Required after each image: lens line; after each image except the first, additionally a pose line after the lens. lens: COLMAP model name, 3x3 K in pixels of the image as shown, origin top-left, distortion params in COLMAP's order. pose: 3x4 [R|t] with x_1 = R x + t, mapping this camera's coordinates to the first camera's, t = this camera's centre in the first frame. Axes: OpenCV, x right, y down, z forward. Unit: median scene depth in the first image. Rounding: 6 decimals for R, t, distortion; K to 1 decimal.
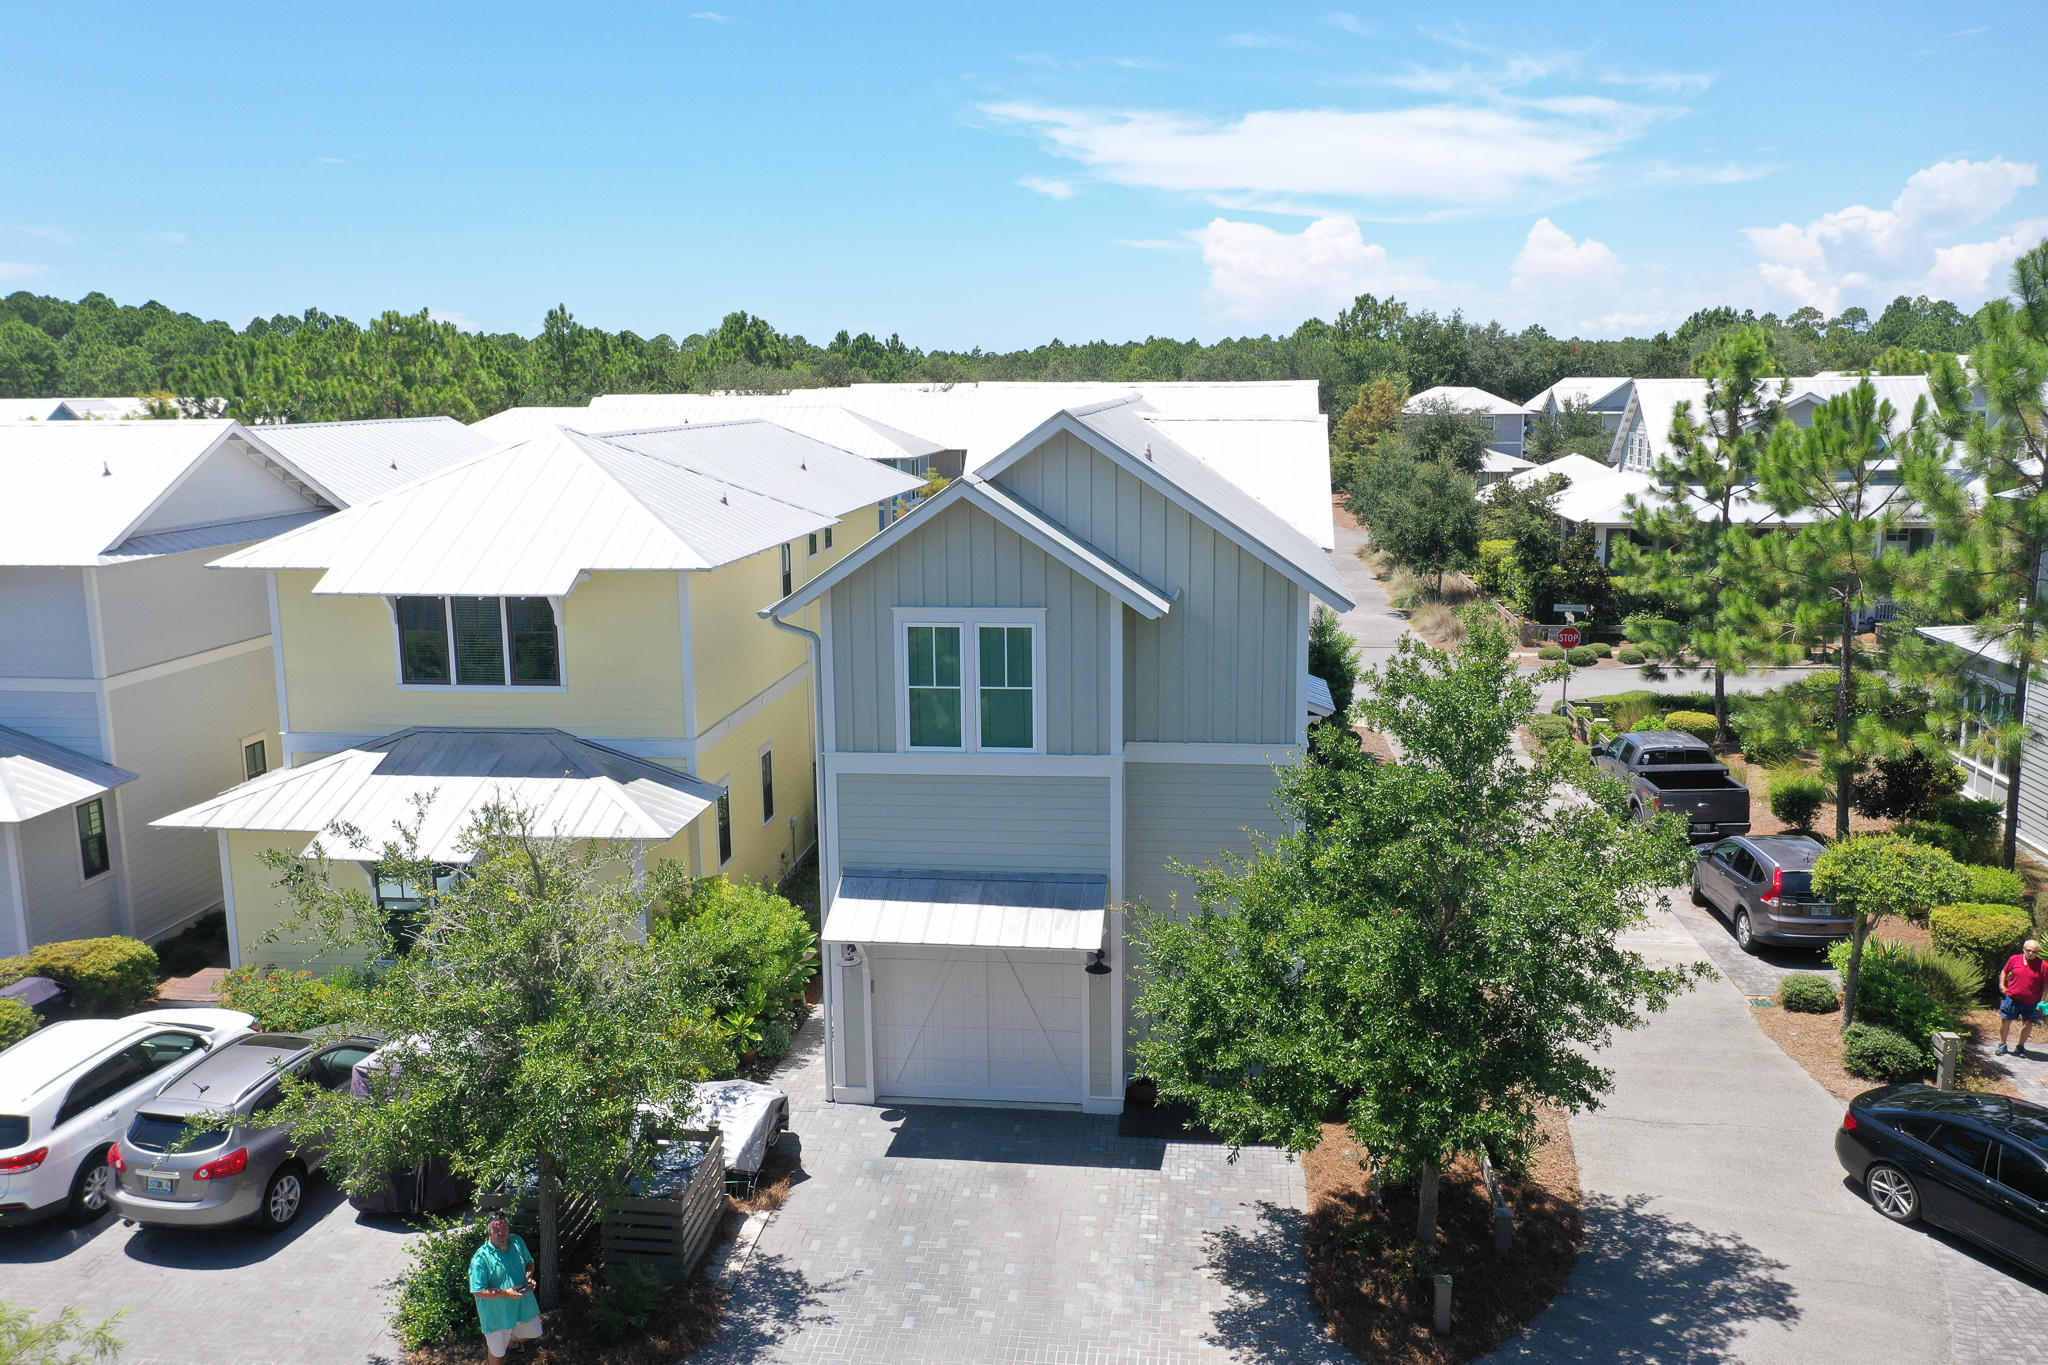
lens RADIAL K [[1615.2, 0, 1024.0], [0, 1615.2, 682.5], [0, 0, 1]] dist [0.005937, 0.003381]
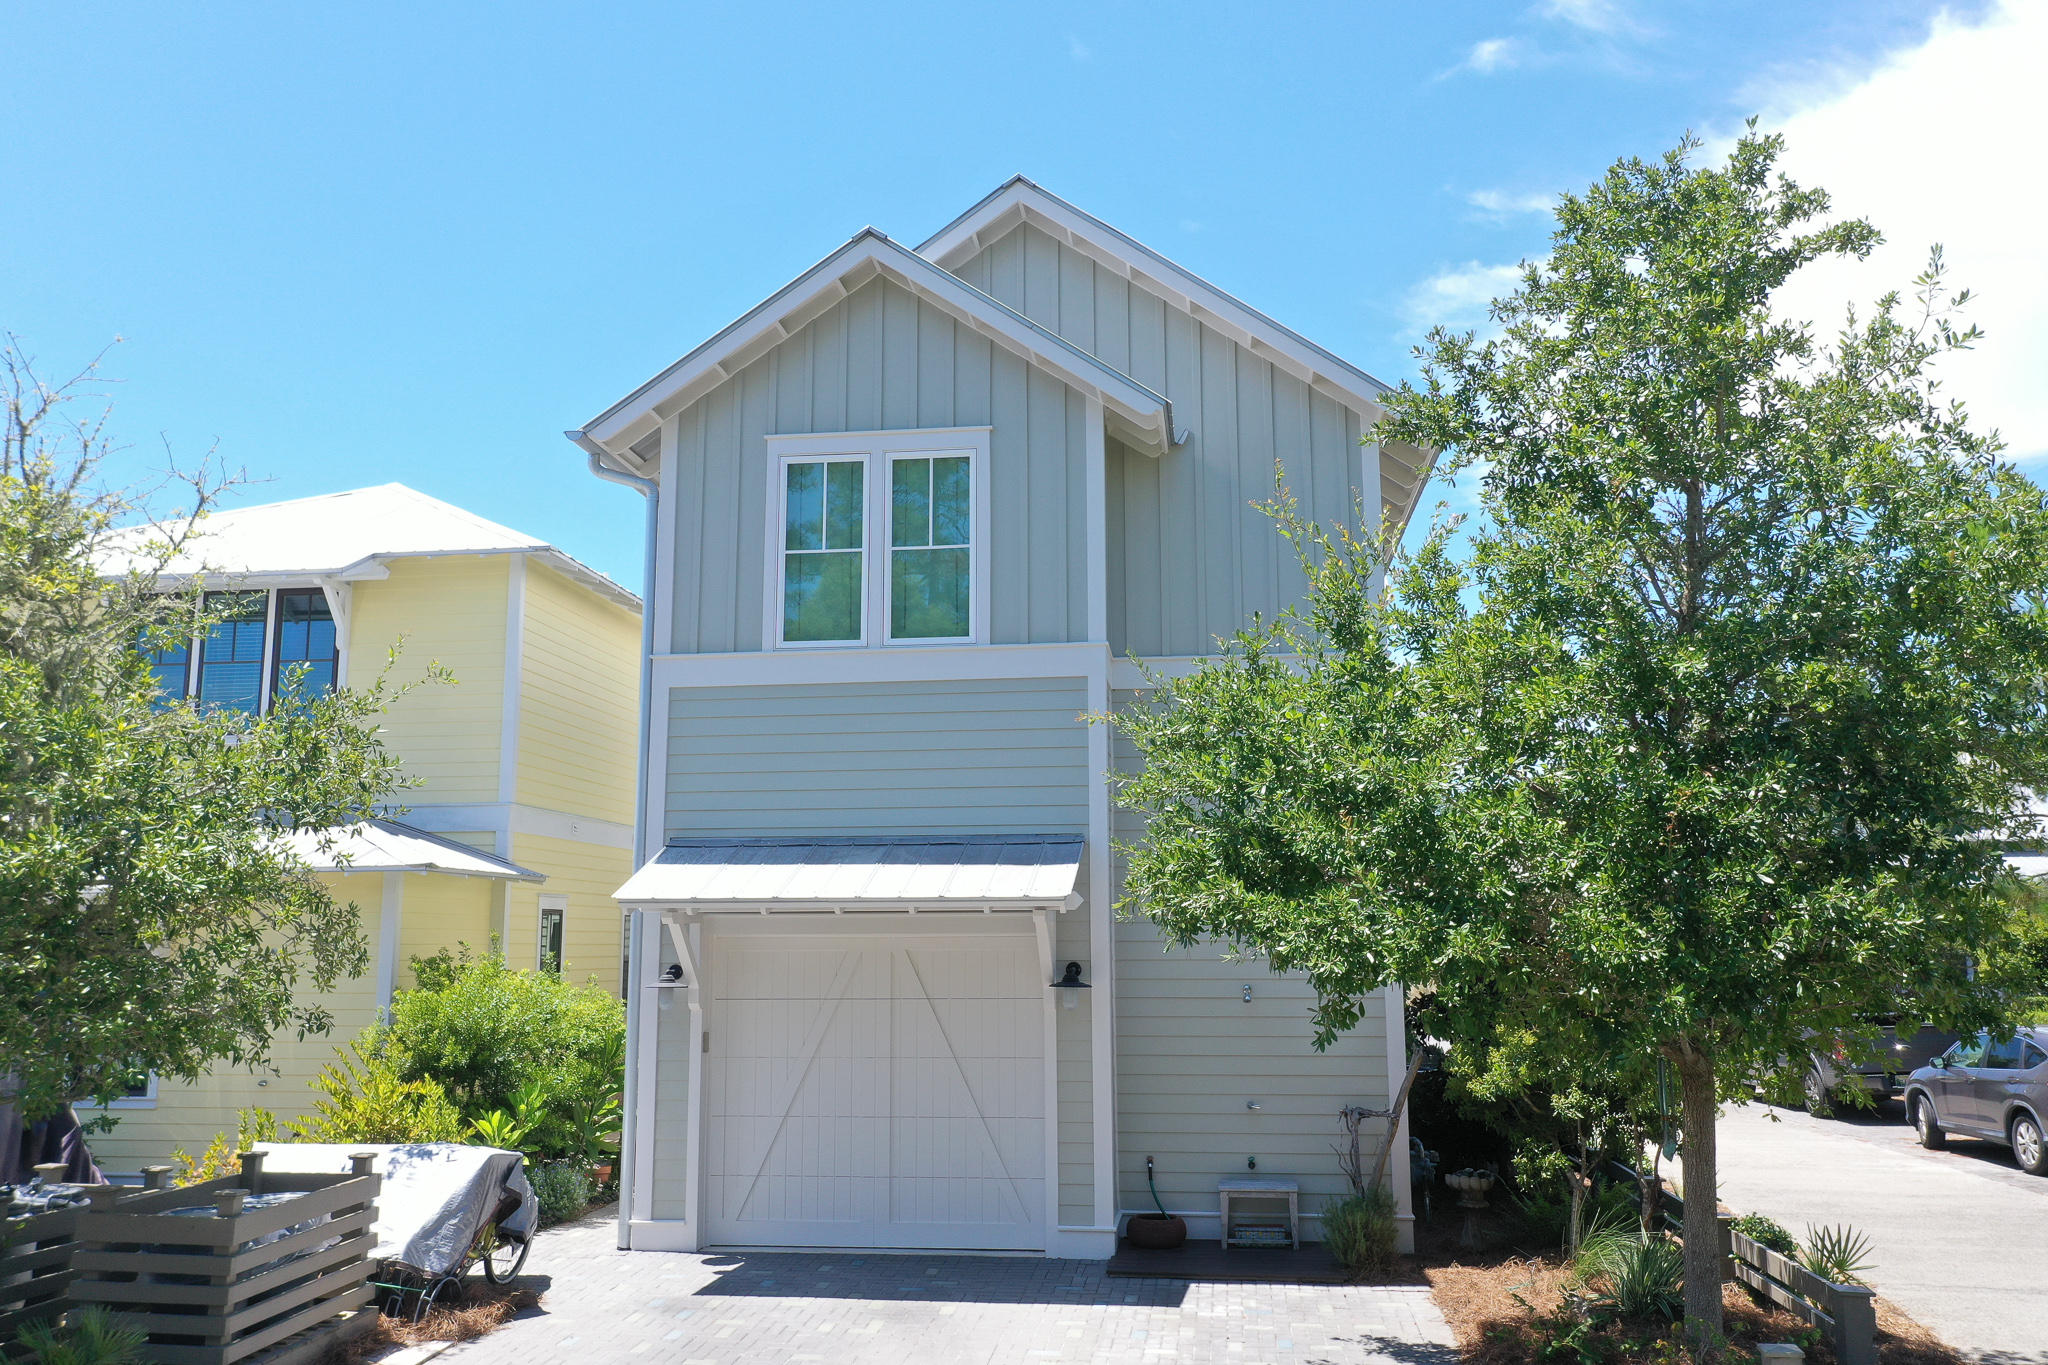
lens RADIAL K [[1615.2, 0, 1024.0], [0, 1615.2, 682.5], [0, 0, 1]] dist [0.005937, 0.003381]
pose [[0.999967, 0.005371, -0.006029, 0.031891], [-0.007126, 0.938108, -0.346269, 0.286441], [0.003796, 0.346300, 0.938116, 0.397127]]
